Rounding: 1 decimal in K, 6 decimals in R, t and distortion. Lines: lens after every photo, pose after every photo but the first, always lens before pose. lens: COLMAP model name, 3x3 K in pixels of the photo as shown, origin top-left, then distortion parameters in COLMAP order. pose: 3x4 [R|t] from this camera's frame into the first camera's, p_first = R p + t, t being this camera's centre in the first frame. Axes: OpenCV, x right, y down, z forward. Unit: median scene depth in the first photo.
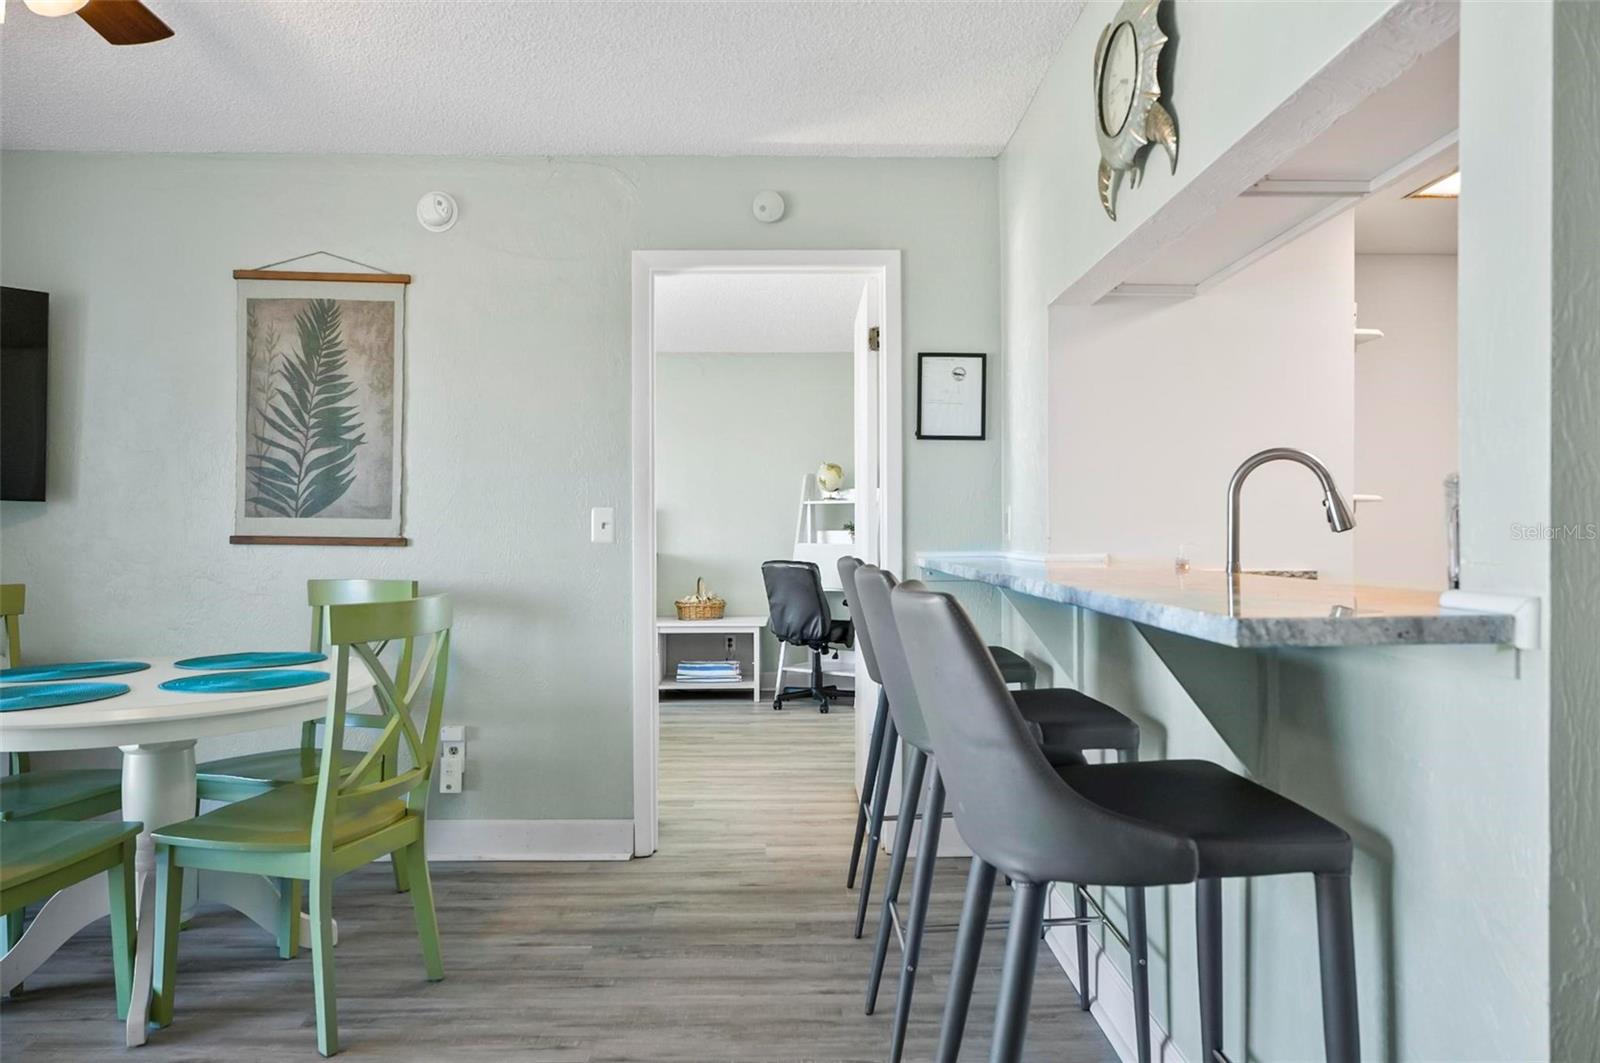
lens RADIAL K [[972.3, 0, 819.7], [0, 972.3, 531.5], [0, 0, 1]] dist [-0.000192, -0.000139]
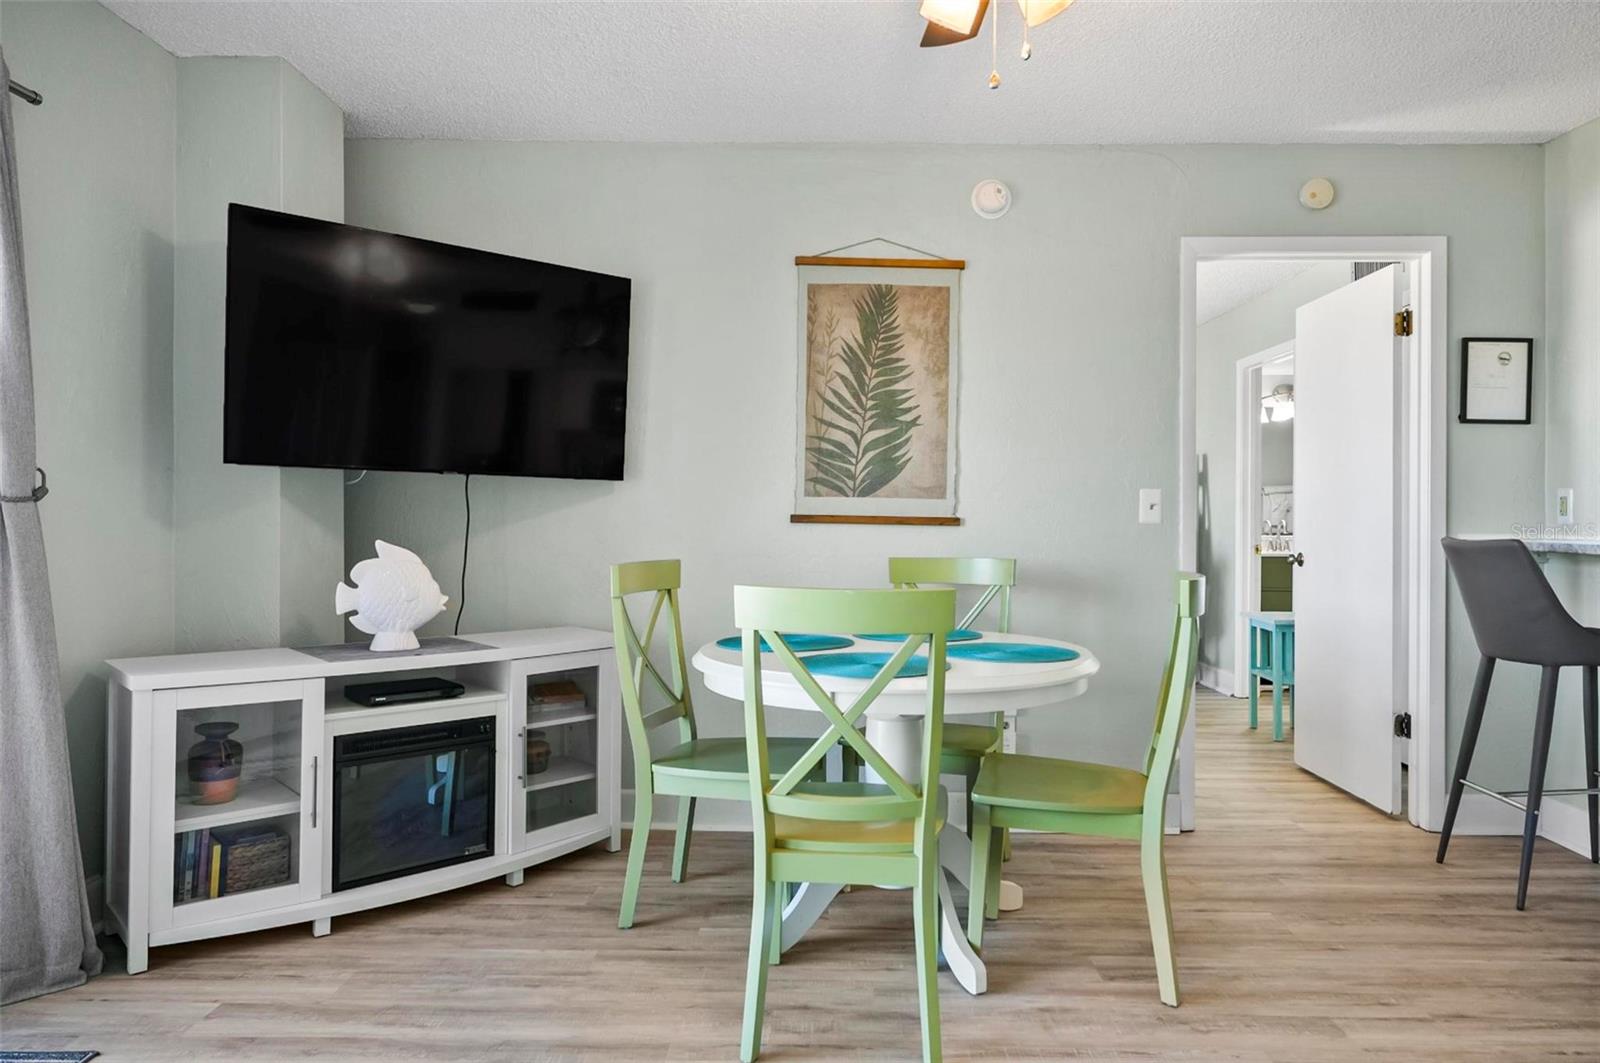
lens RADIAL K [[972.3, 0, 718.8], [0, 972.3, 533.9], [0, 0, 1]] dist [-0.000192, -0.000139]
pose [[0.999492, 0.007595, -0.030965, -0.648773], [-0.007251, 0.999911, 0.011219, 0.014320], [0.031048, -0.010989, 0.999457, -0.036247]]
